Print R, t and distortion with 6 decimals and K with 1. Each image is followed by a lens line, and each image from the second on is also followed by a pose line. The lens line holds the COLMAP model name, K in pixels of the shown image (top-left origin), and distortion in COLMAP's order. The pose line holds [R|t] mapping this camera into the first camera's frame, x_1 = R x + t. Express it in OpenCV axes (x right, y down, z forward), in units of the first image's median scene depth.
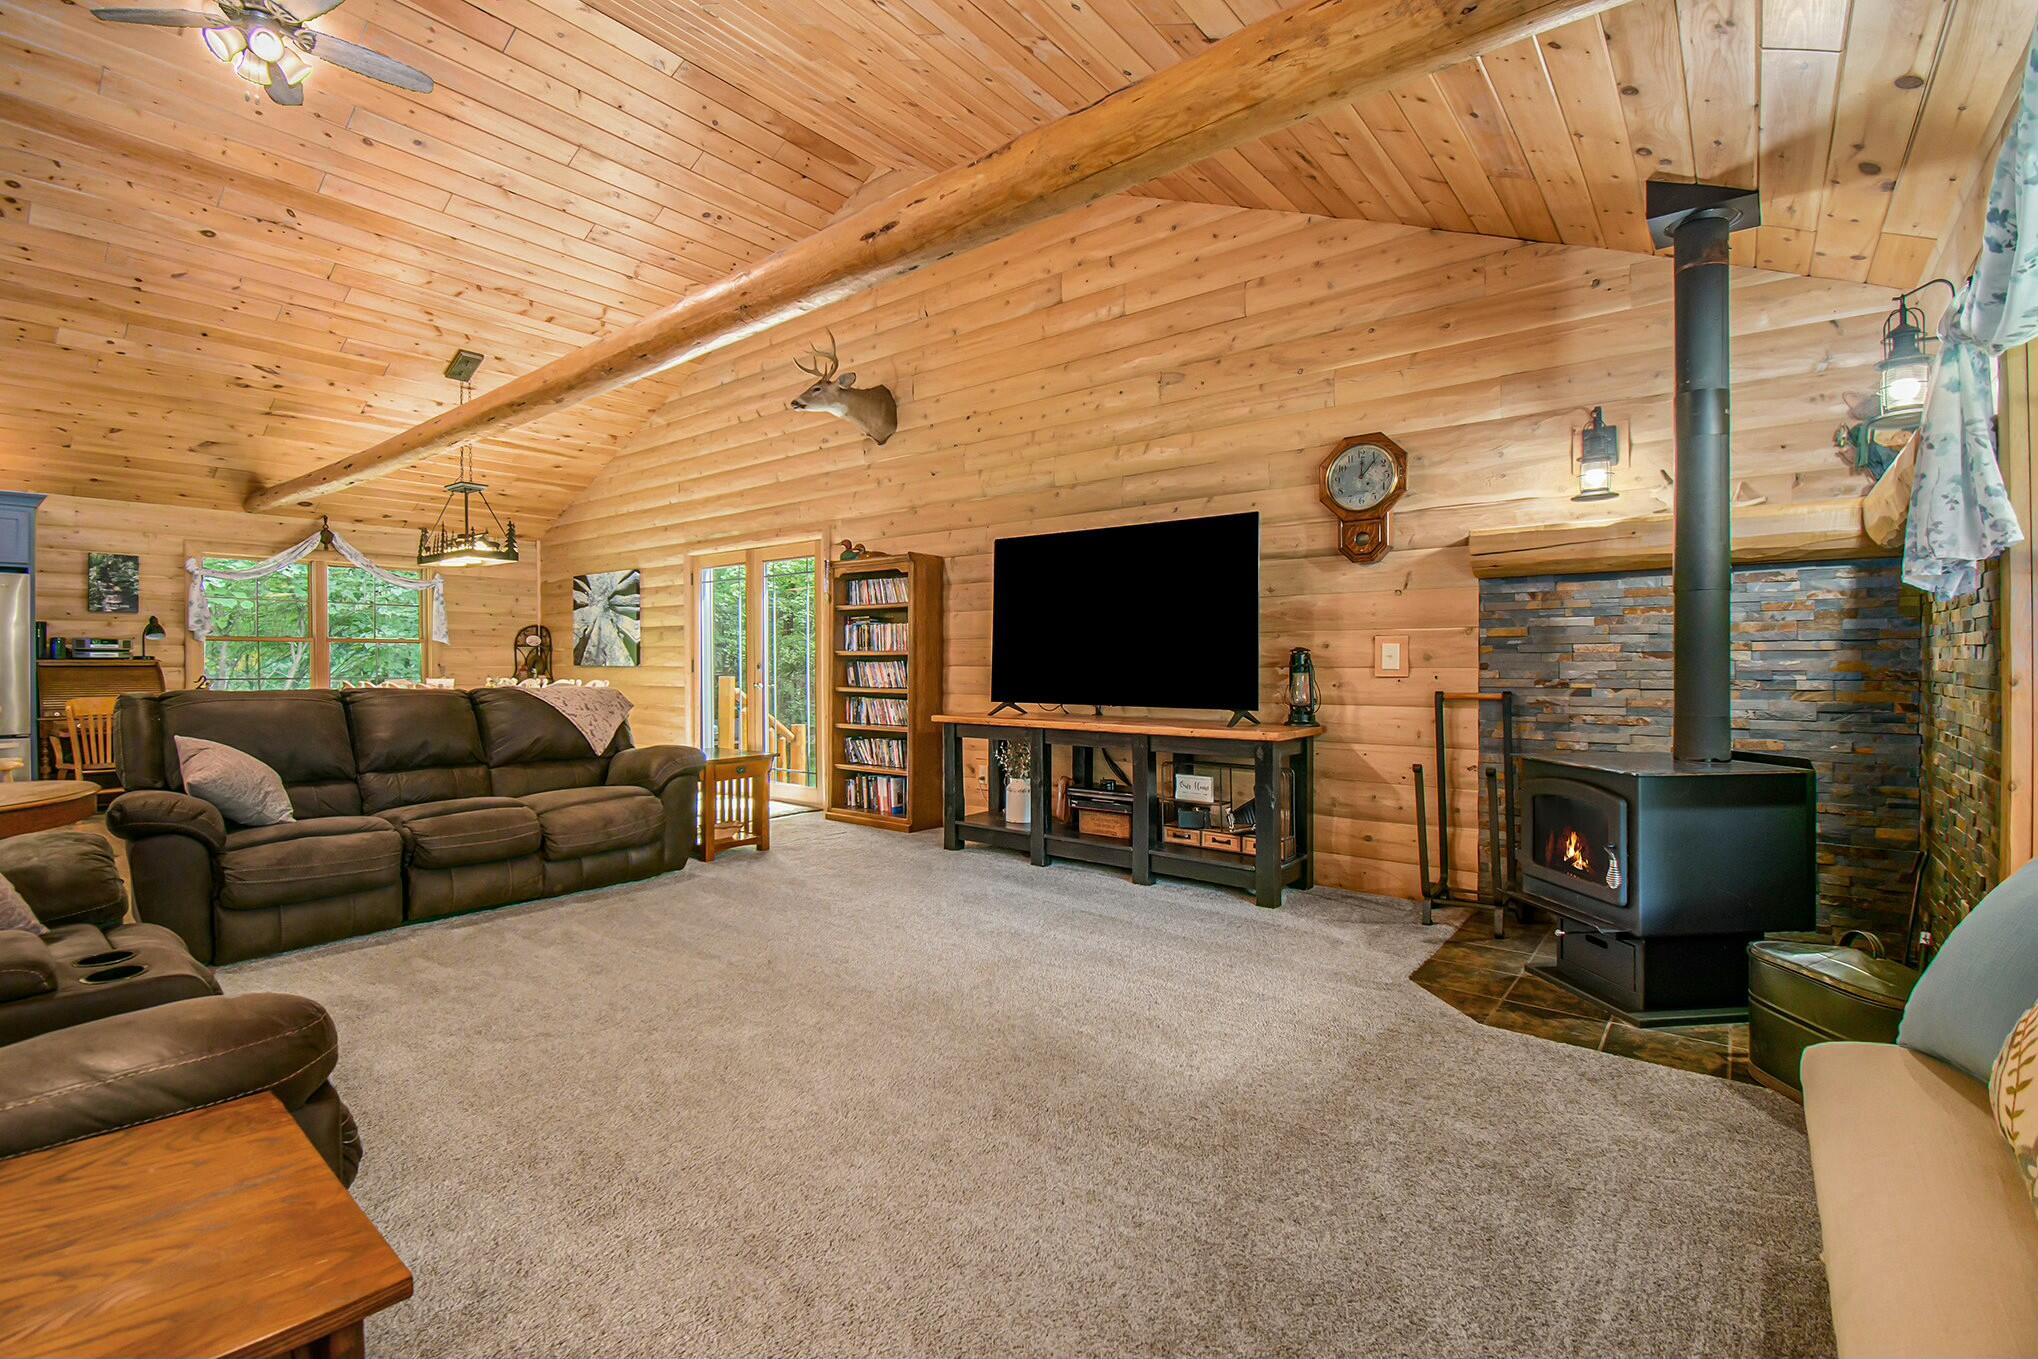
lens RADIAL K [[913.1, 0, 1019.9], [0, 913.1, 668.2], [0, 0, 1]] dist [-0.000331, -0.000009]
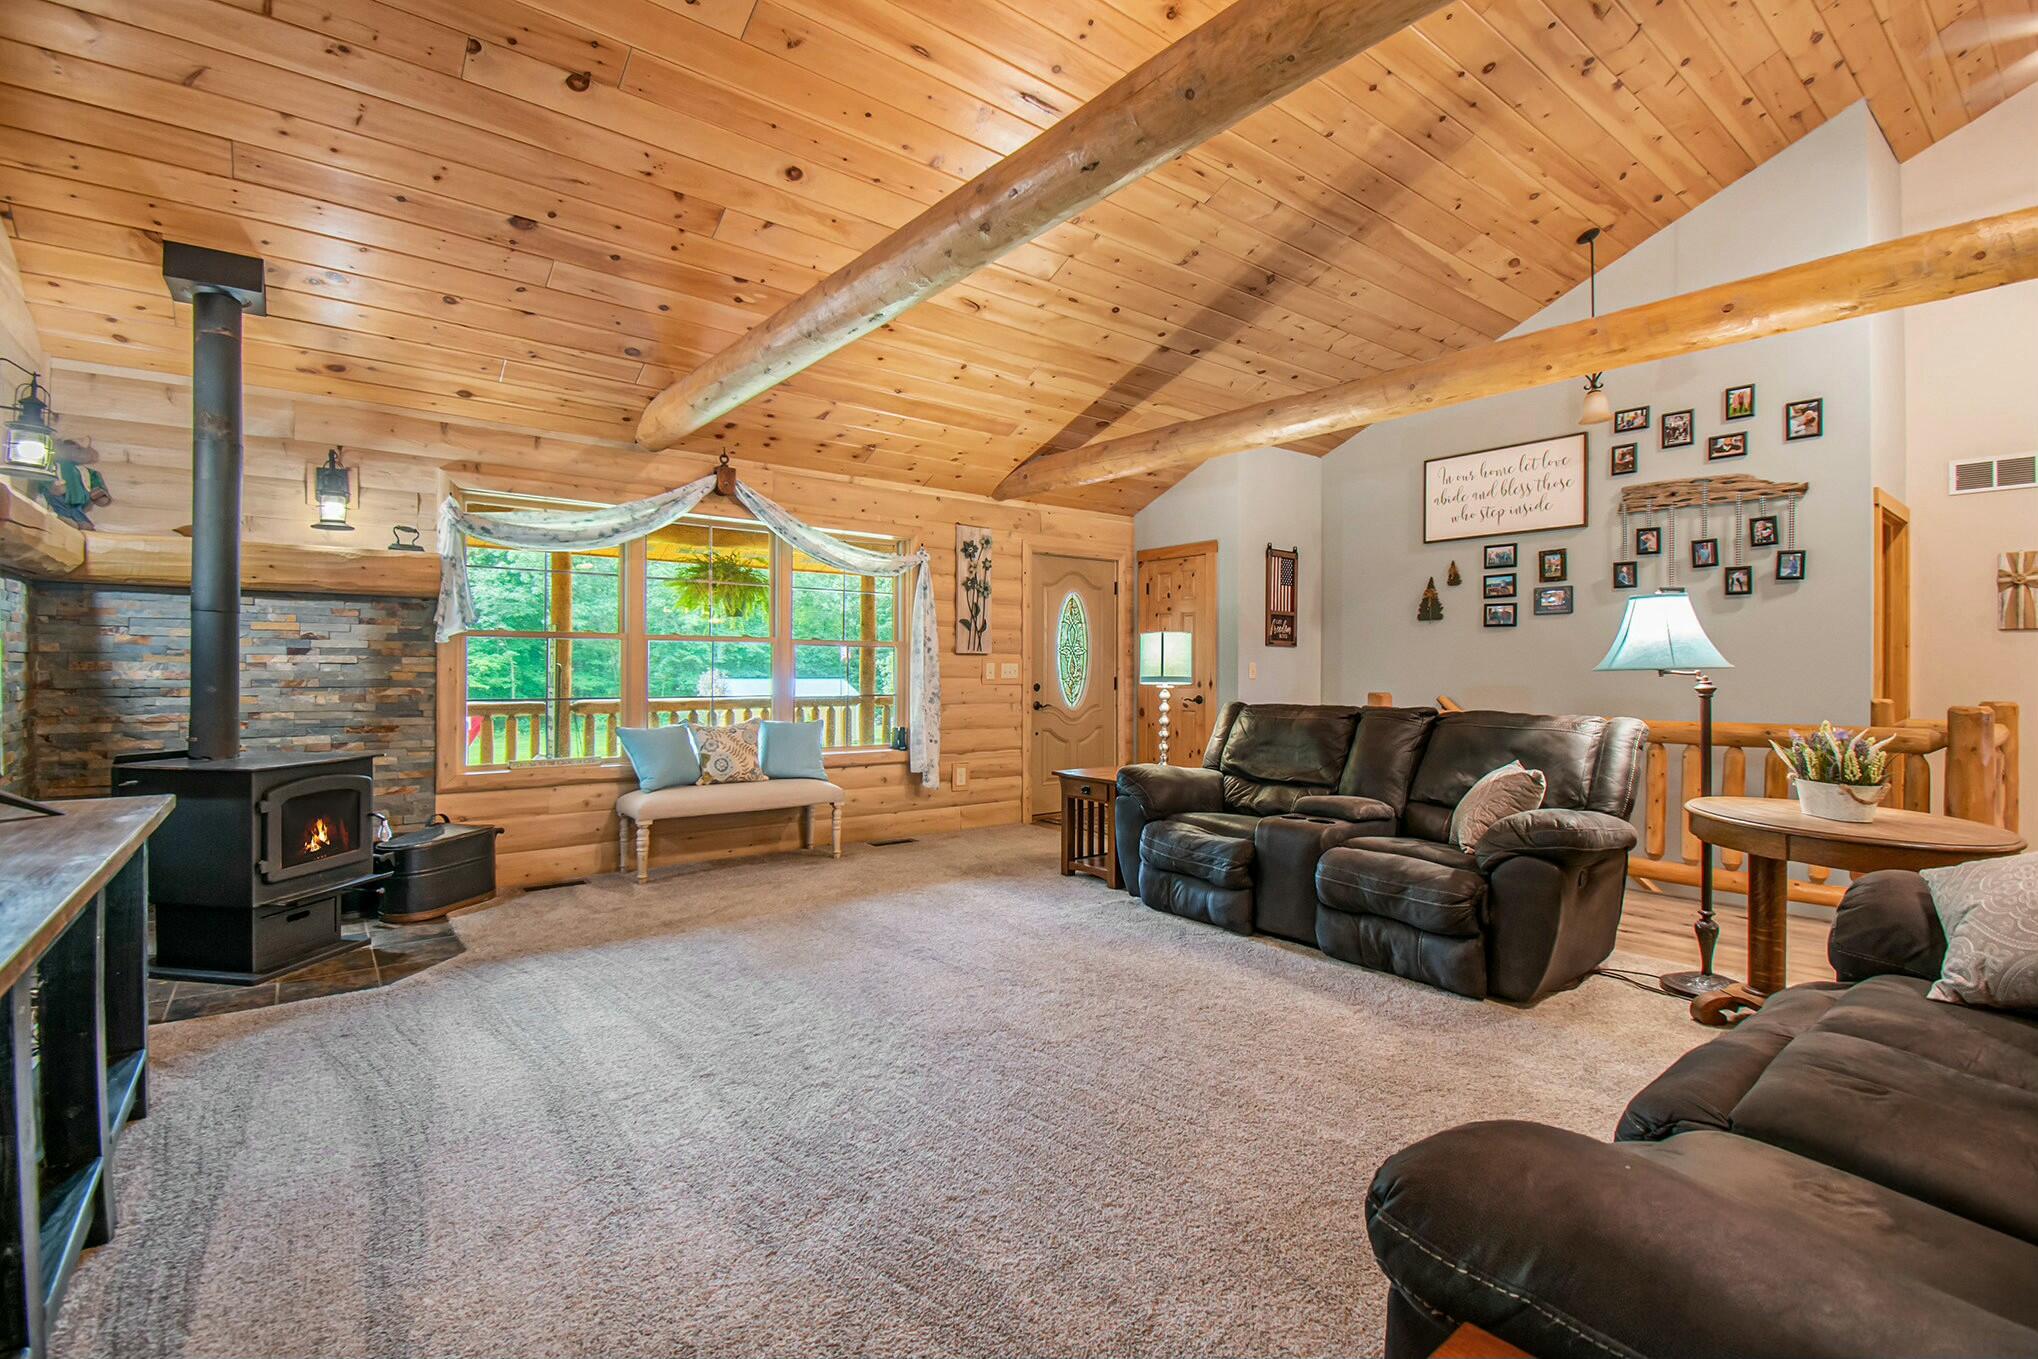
lens RADIAL K [[913.1, 0, 1019.0], [0, 913.1, 670.8], [0, 0, 1]] dist [-0.000331, -0.000009]
pose [[-0.974400, 0.002105, 0.224810, -0.459993], [0.004599, 0.999934, 0.010570, -0.004541], [-0.224773, 0.011333, -0.974345, 1.820156]]
